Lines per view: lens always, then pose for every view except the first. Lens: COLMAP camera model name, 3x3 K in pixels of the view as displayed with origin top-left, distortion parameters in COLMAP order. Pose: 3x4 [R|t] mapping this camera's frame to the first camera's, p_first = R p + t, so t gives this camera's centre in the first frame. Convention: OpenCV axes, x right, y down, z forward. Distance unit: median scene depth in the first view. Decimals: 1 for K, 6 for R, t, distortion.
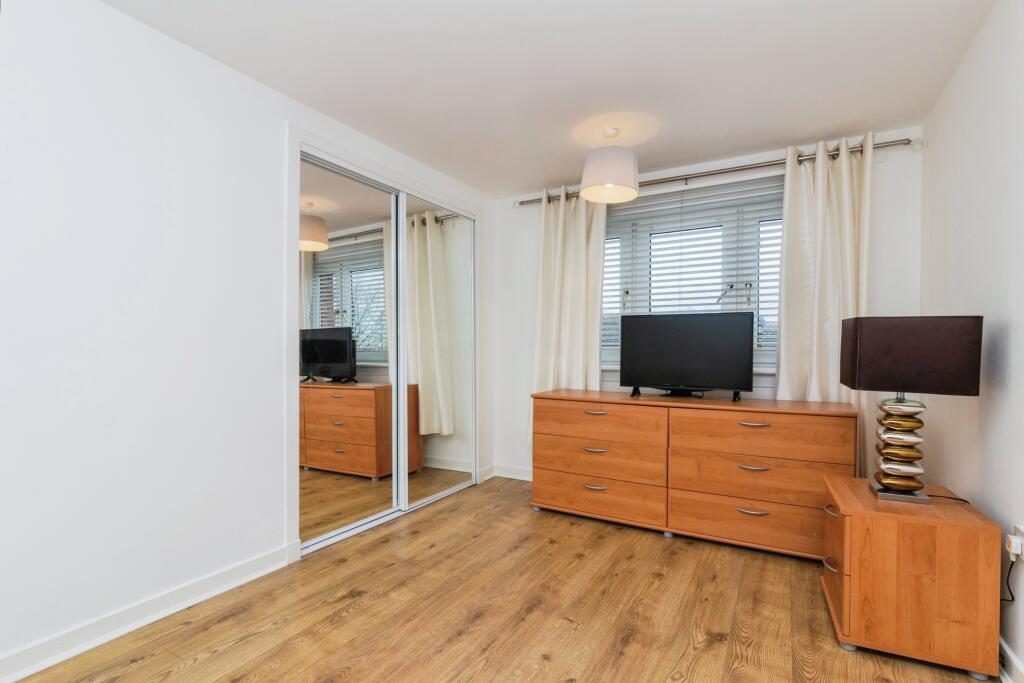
lens RADIAL K [[472.2, 0, 512.8], [0, 472.2, 348.2], [0, 0, 1]] dist [0.003266, -0.000026]
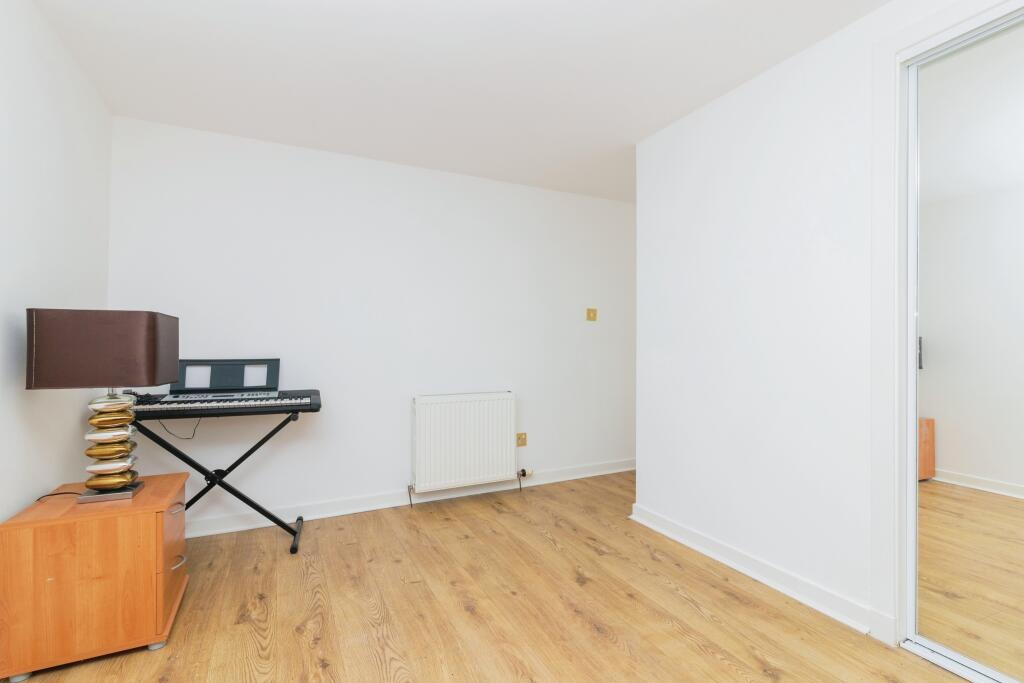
lens RADIAL K [[472.2, 0, 511.8], [0, 472.2, 342.7], [0, 0, 1]] dist [0.003266, -0.000026]
pose [[-0.544904, -0.006740, -0.838471, 0.579403], [-0.001095, 0.999973, -0.007326, 0.003952], [0.838498, -0.003074, -0.544896, 1.179190]]
